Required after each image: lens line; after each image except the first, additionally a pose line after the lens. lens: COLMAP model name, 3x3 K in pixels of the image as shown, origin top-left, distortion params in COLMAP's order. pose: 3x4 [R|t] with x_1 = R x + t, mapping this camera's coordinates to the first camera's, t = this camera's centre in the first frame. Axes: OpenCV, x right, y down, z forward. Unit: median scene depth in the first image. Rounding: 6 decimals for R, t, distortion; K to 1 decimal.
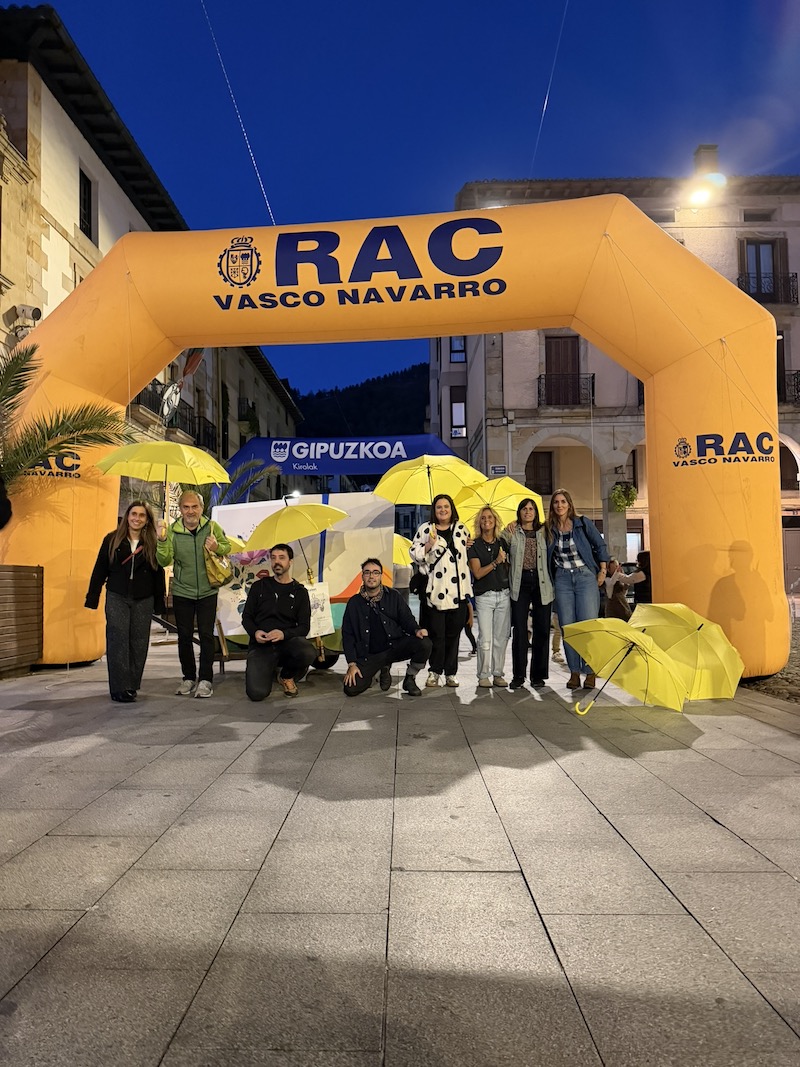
lens RADIAL K [[762.5, 0, 400.0], [0, 762.5, 533.5], [0, 0, 1]] dist [-0.028601, 0.010538]
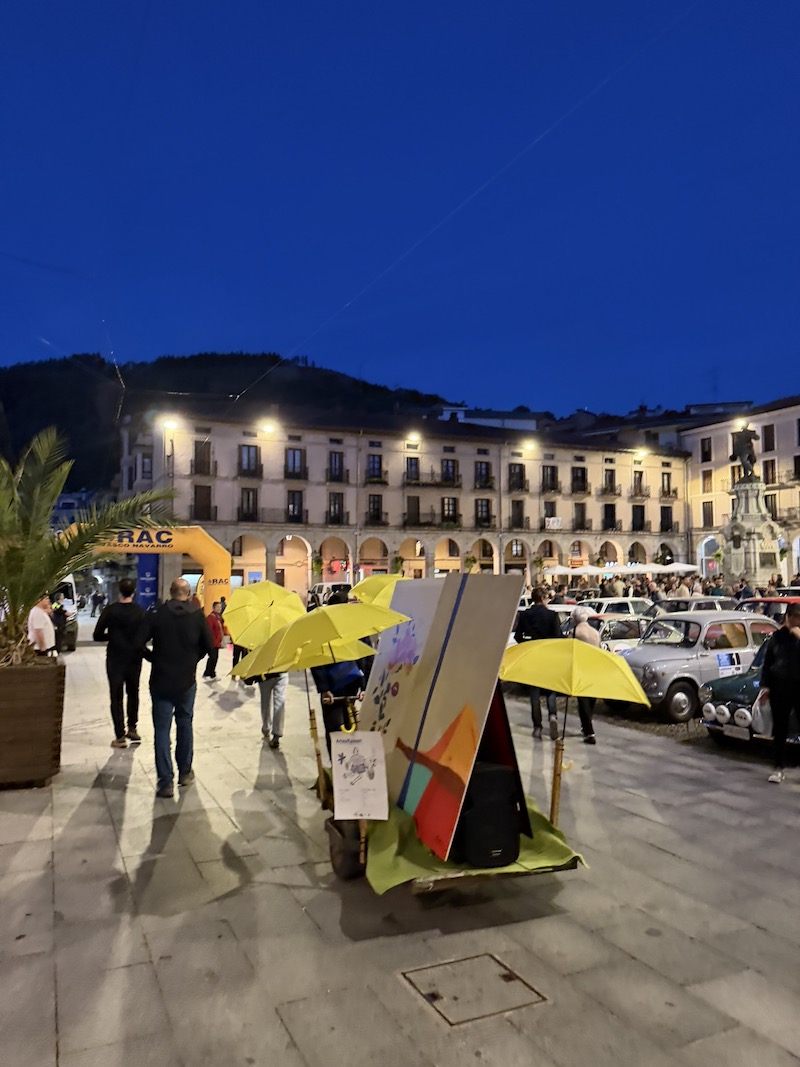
lens RADIAL K [[762.5, 0, 400.0], [0, 762.5, 533.5], [0, 0, 1]] dist [-0.028601, 0.010538]
pose [[0.908990, 0.031054, 0.415660, -0.244898], [-0.027332, 0.999515, -0.014901, -0.176092], [-0.415921, 0.002184, 0.909398, -1.742645]]
